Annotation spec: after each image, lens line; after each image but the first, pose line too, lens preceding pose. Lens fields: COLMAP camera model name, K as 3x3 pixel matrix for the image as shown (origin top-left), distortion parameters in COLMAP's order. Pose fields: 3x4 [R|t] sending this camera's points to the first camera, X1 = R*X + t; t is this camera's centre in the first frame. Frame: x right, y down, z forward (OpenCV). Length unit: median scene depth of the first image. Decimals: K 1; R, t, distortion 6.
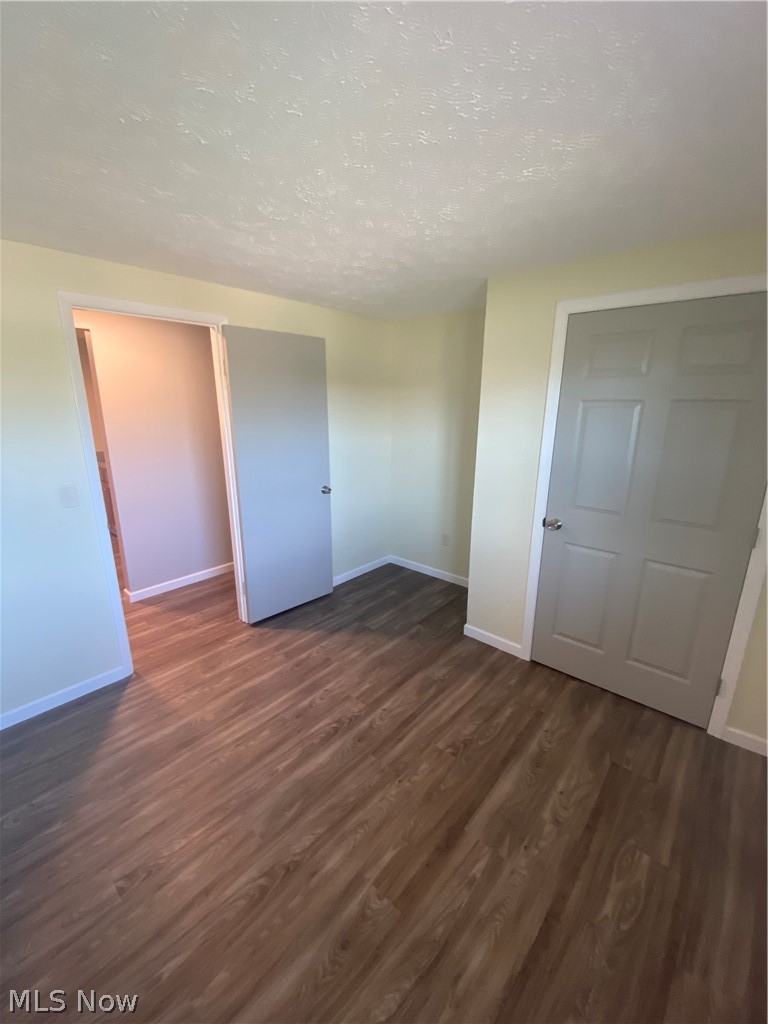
lens RADIAL K [[418.3, 0, 380.8], [0, 418.3, 520.5], [0, 0, 1]] dist [0.000310, 0.000103]
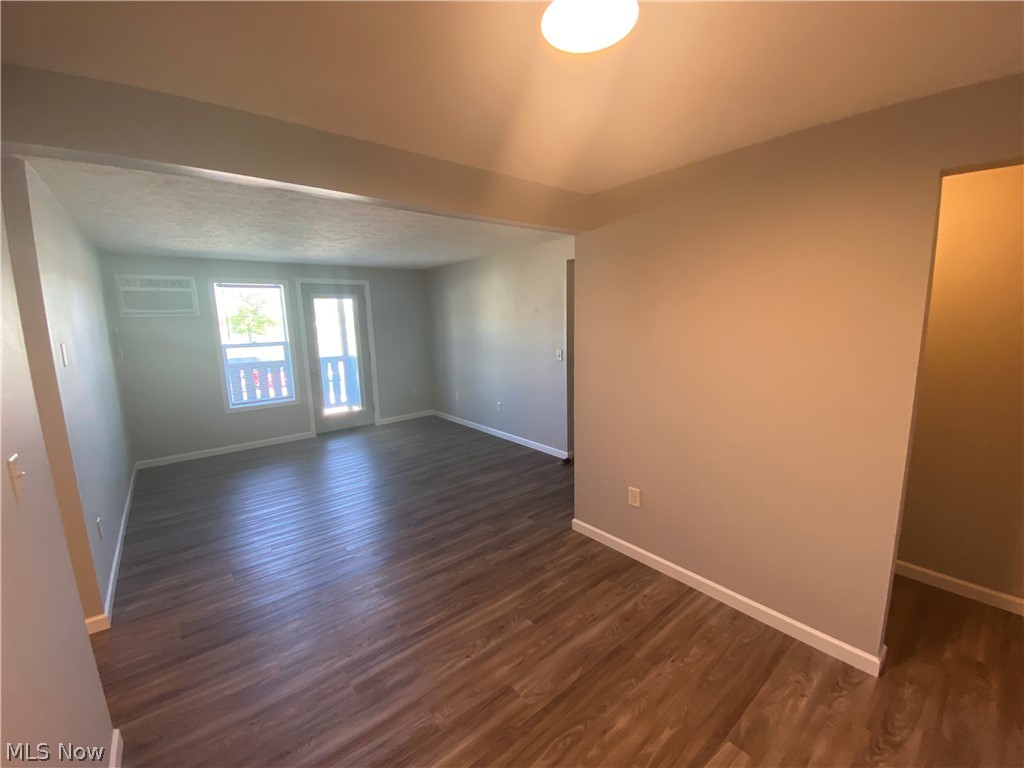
lens RADIAL K [[418.3, 0, 511.9], [0, 418.3, 374.3], [0, 0, 1]] dist [0.000310, 0.000103]
pose [[0.985811, 0.001354, -0.167854, -0.165112], [-0.022895, 0.991707, -0.126465, 0.048233], [0.166291, 0.128513, 0.977666, -0.172666]]
